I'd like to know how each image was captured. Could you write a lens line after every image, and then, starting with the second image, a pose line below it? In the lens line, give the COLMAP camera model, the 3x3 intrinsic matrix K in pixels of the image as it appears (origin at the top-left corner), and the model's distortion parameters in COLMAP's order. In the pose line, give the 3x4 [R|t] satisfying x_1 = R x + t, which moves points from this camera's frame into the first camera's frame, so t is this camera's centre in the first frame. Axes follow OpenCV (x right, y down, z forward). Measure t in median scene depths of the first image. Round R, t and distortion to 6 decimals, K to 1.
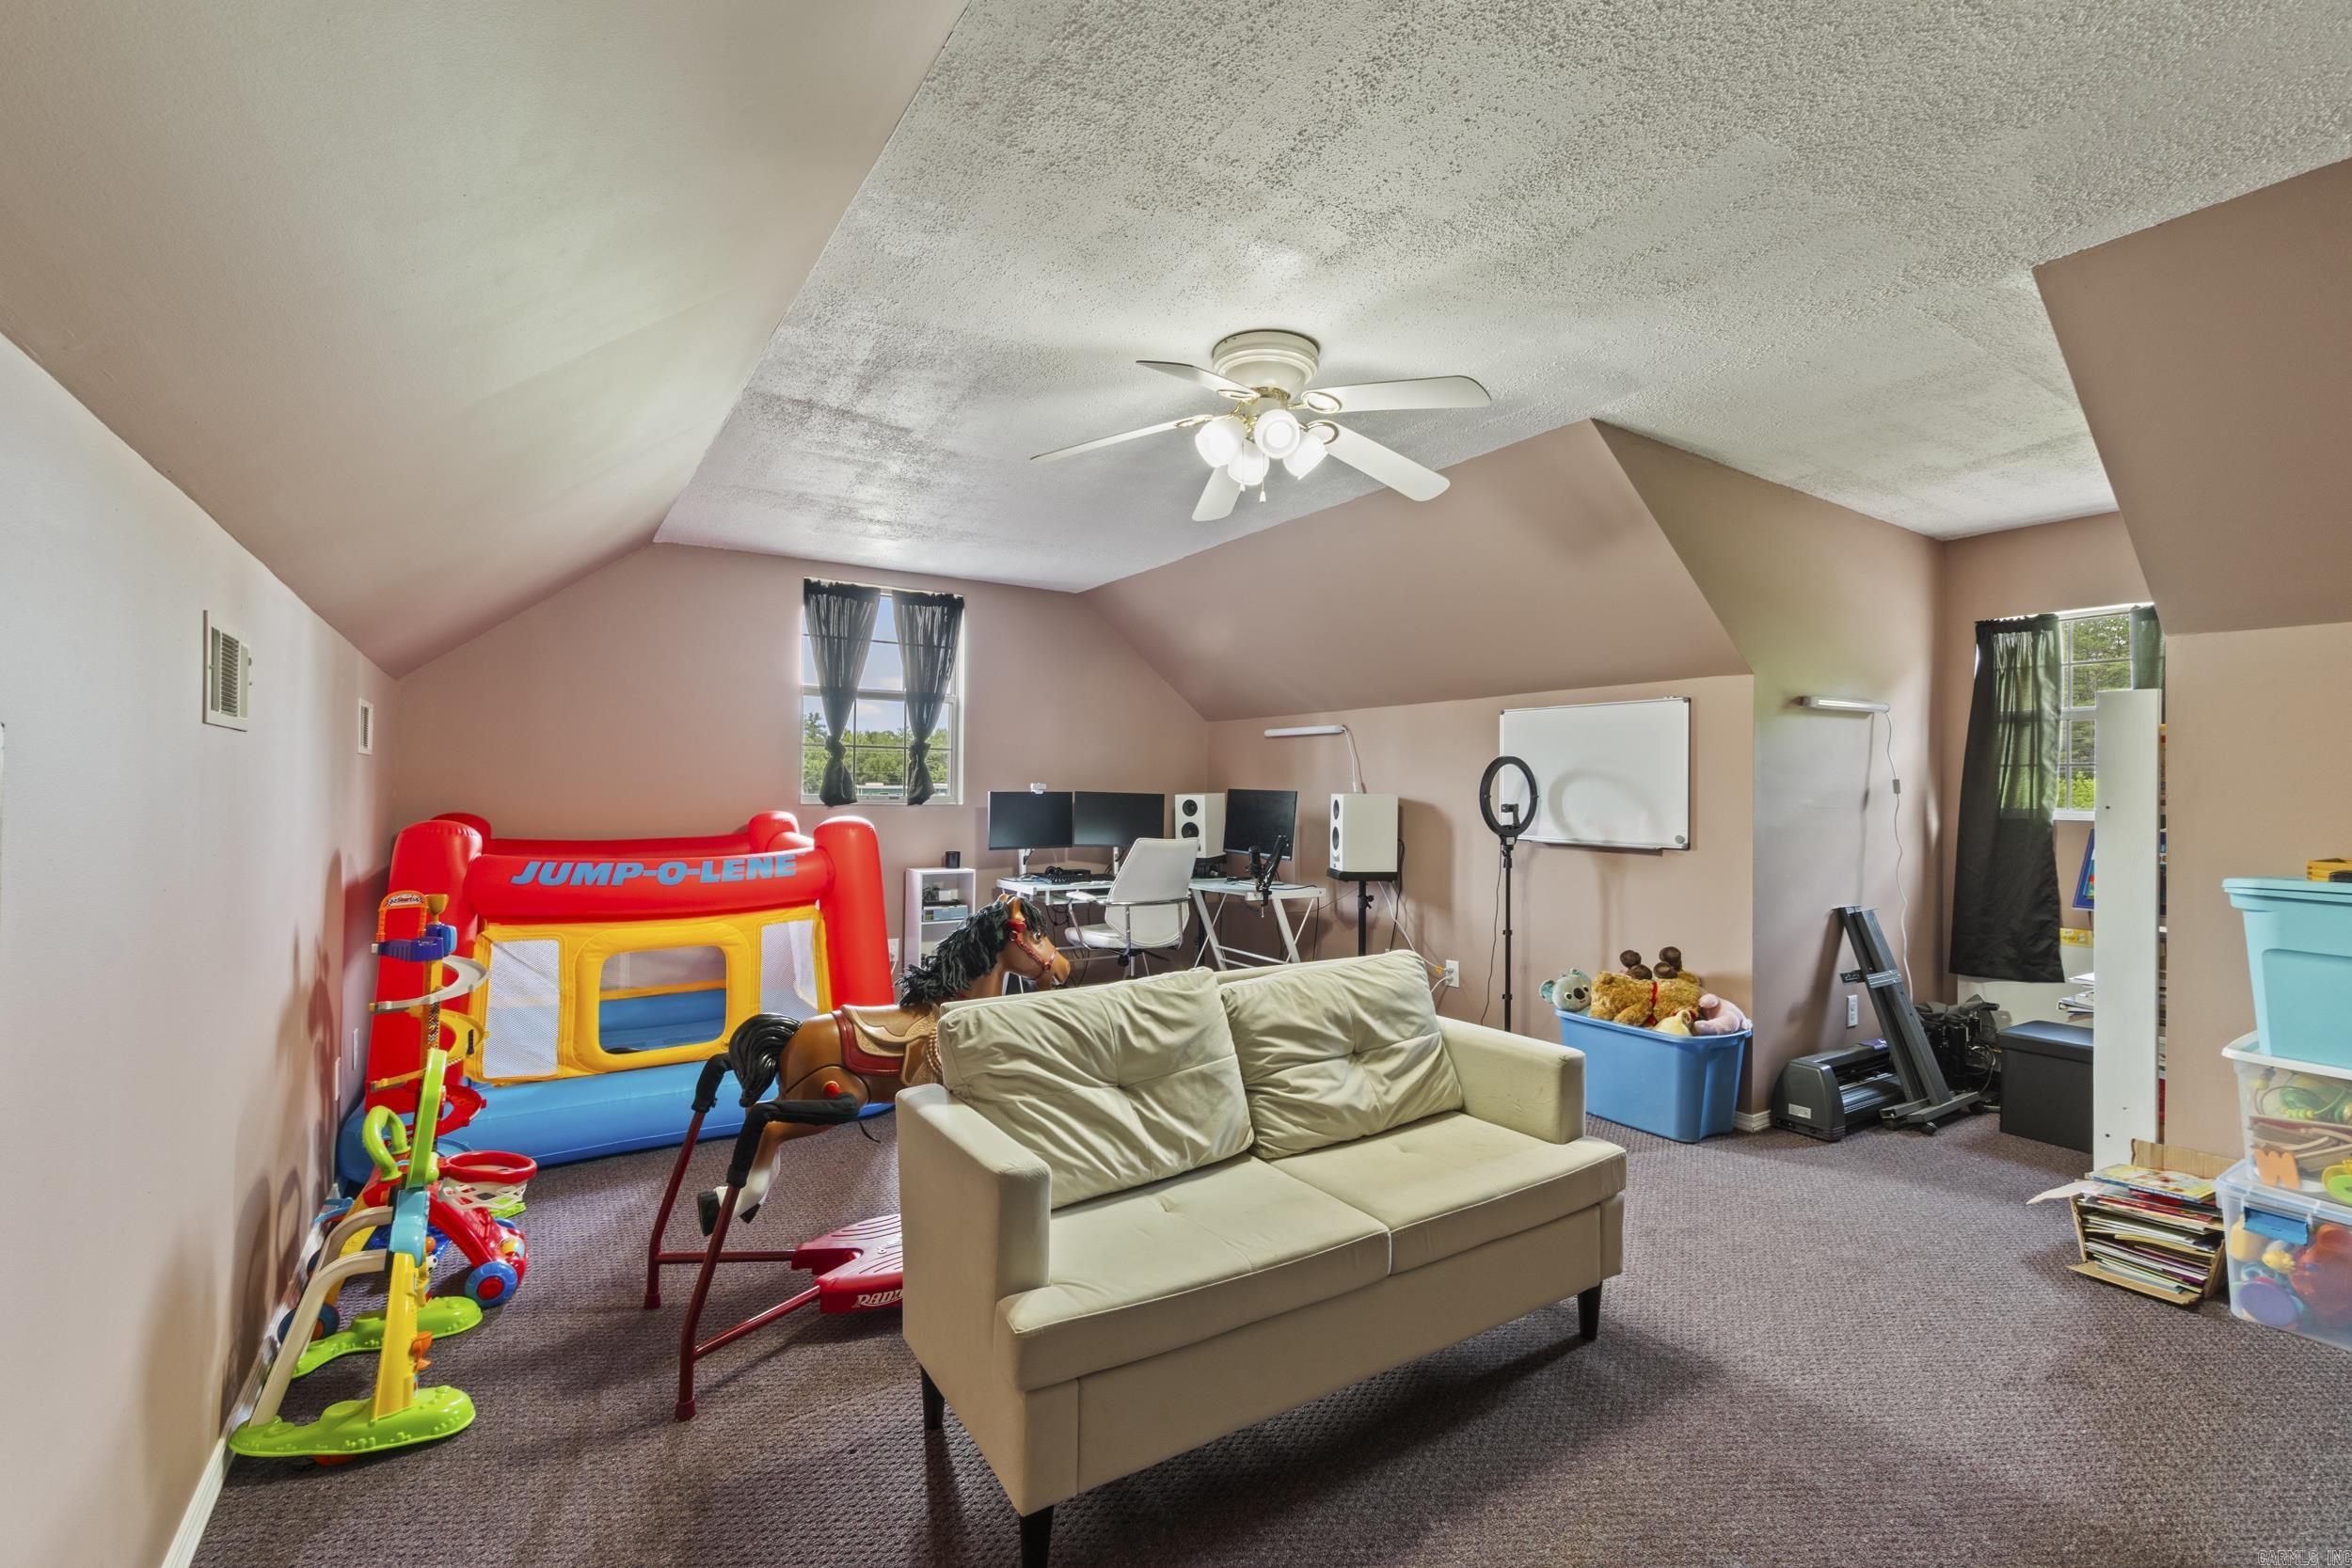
lens RADIAL K [[1029.1, 0, 1151.5], [0, 1029.1, 780.4], [0, 0, 1]] dist [0.000369, 0.000329]
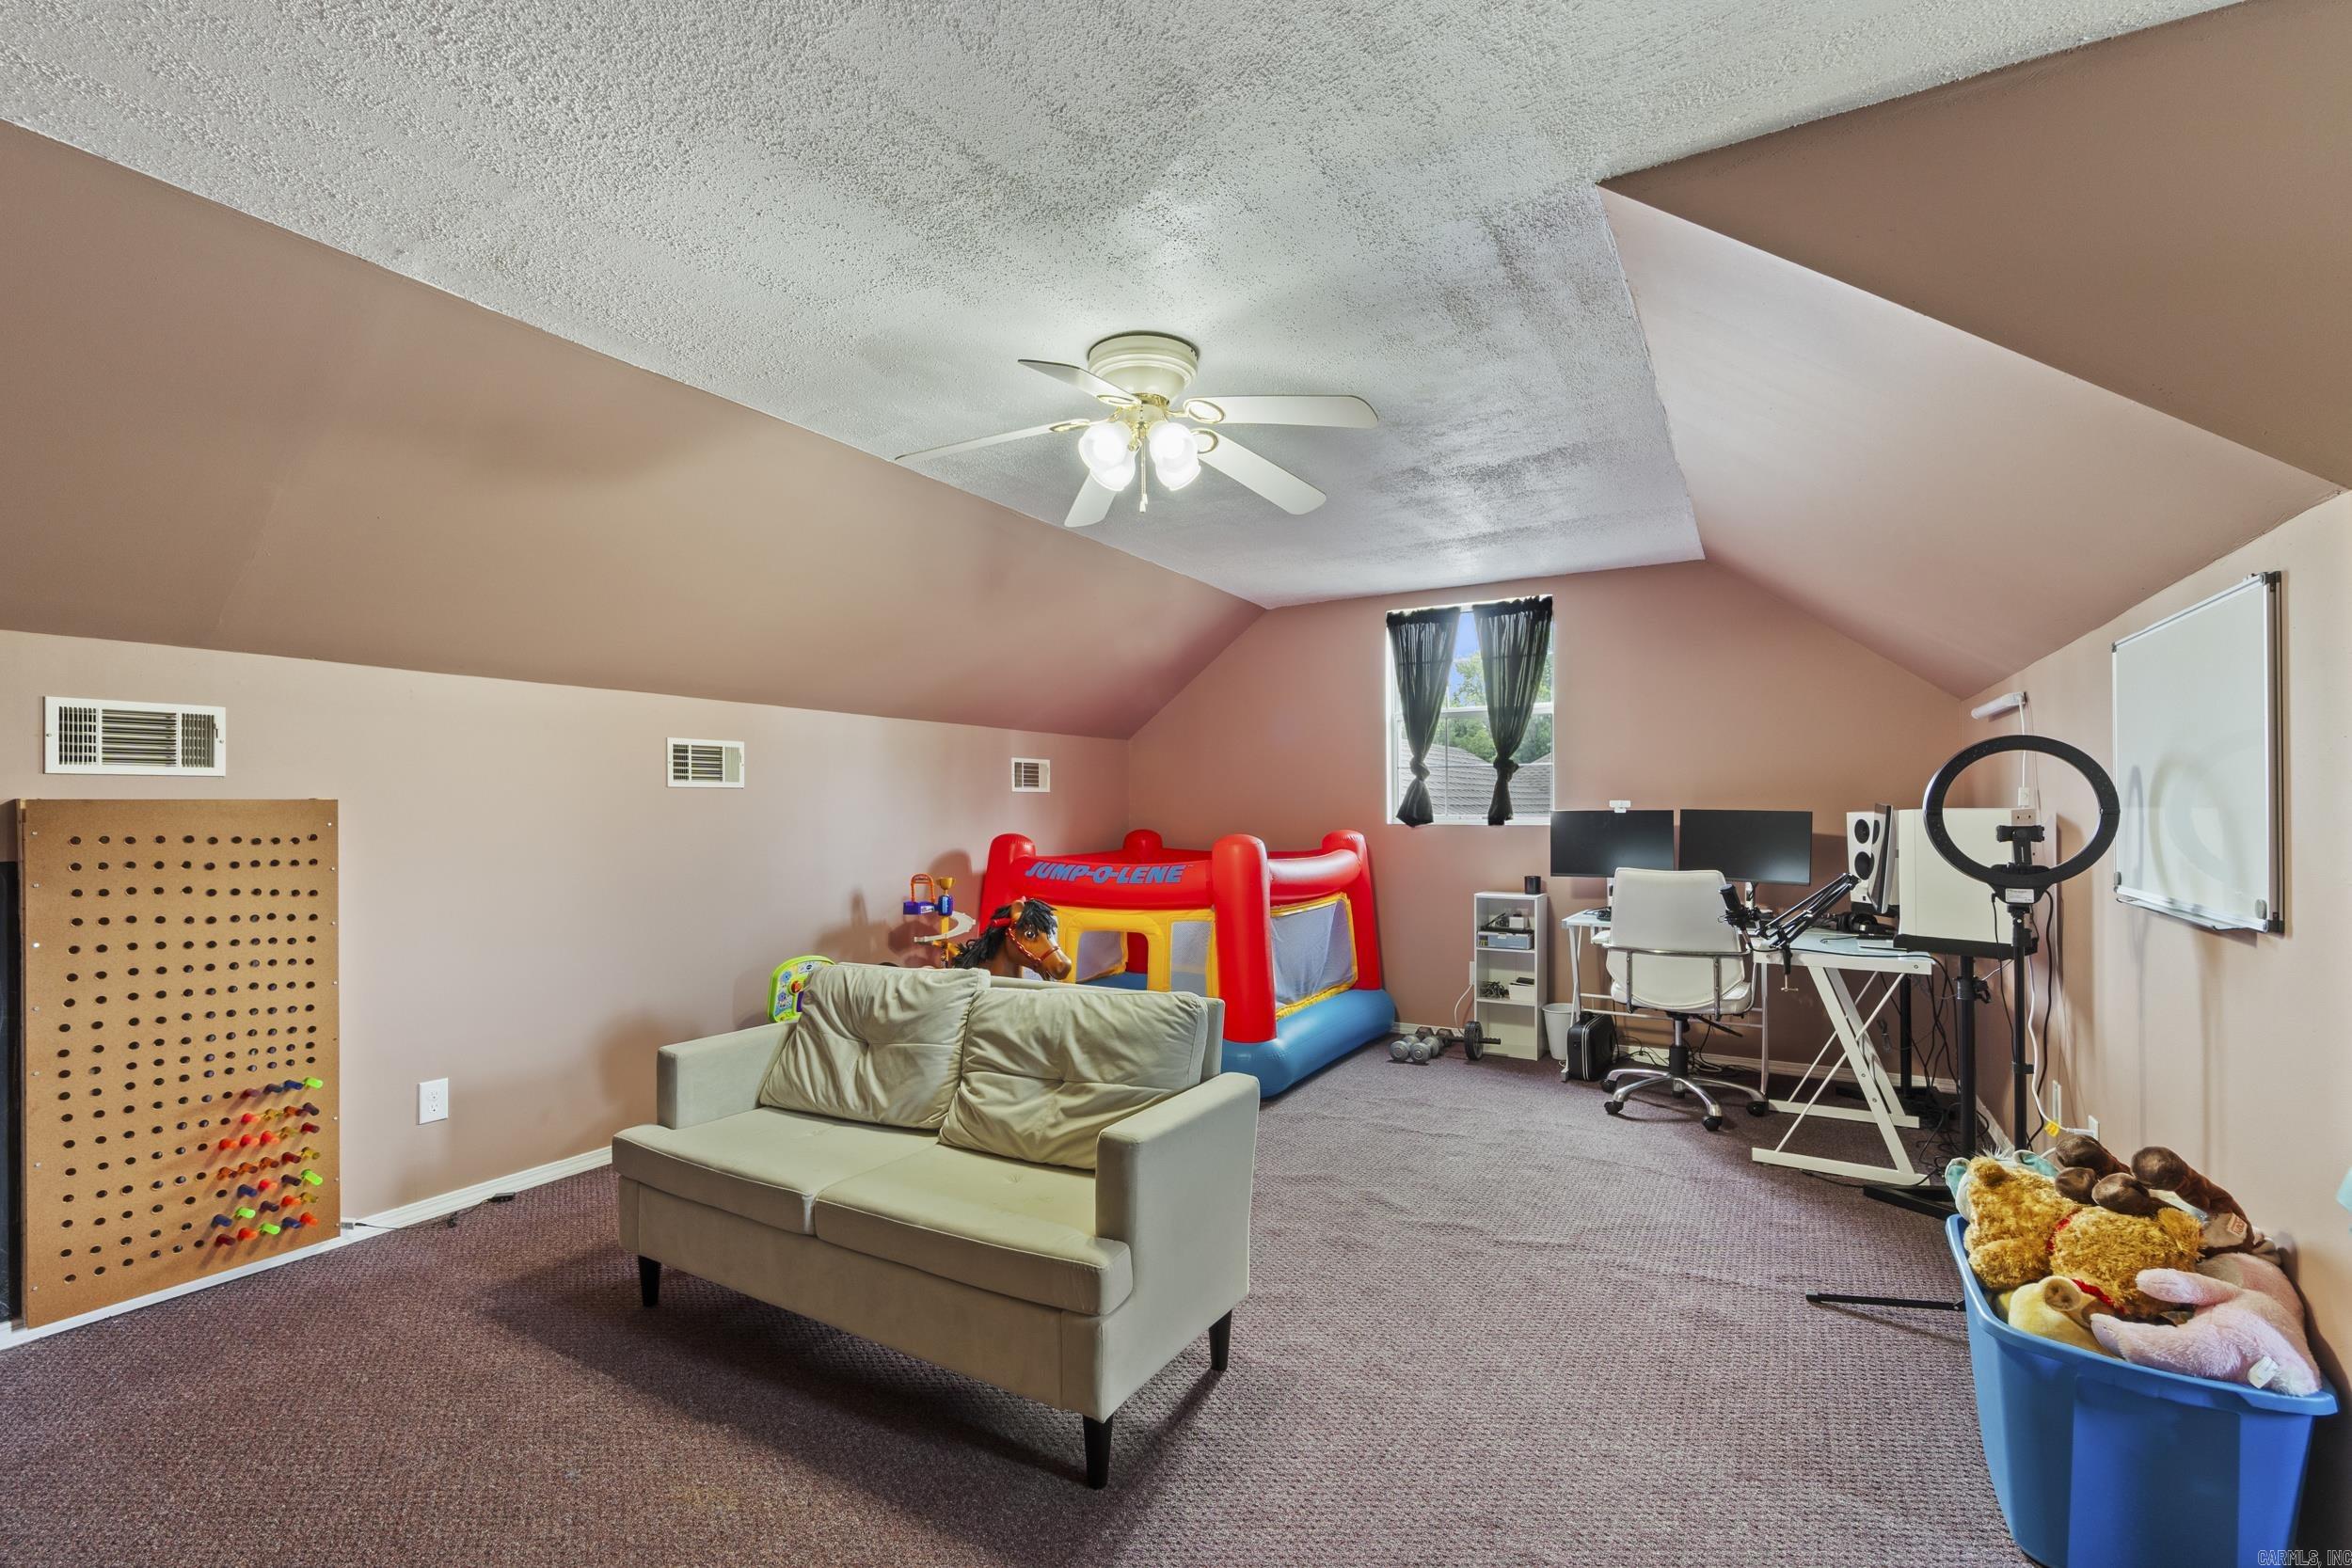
lens RADIAL K [[1029.1, 0, 1150.5], [0, 1029.1, 804.6], [0, 0, 1]] dist [0.000369, 0.000329]
pose [[0.453060, -0.014516, -0.891362, 0.685395], [0.016313, 0.999835, -0.007991, 0.010025], [0.891331, -0.010920, 0.453222, 0.401139]]
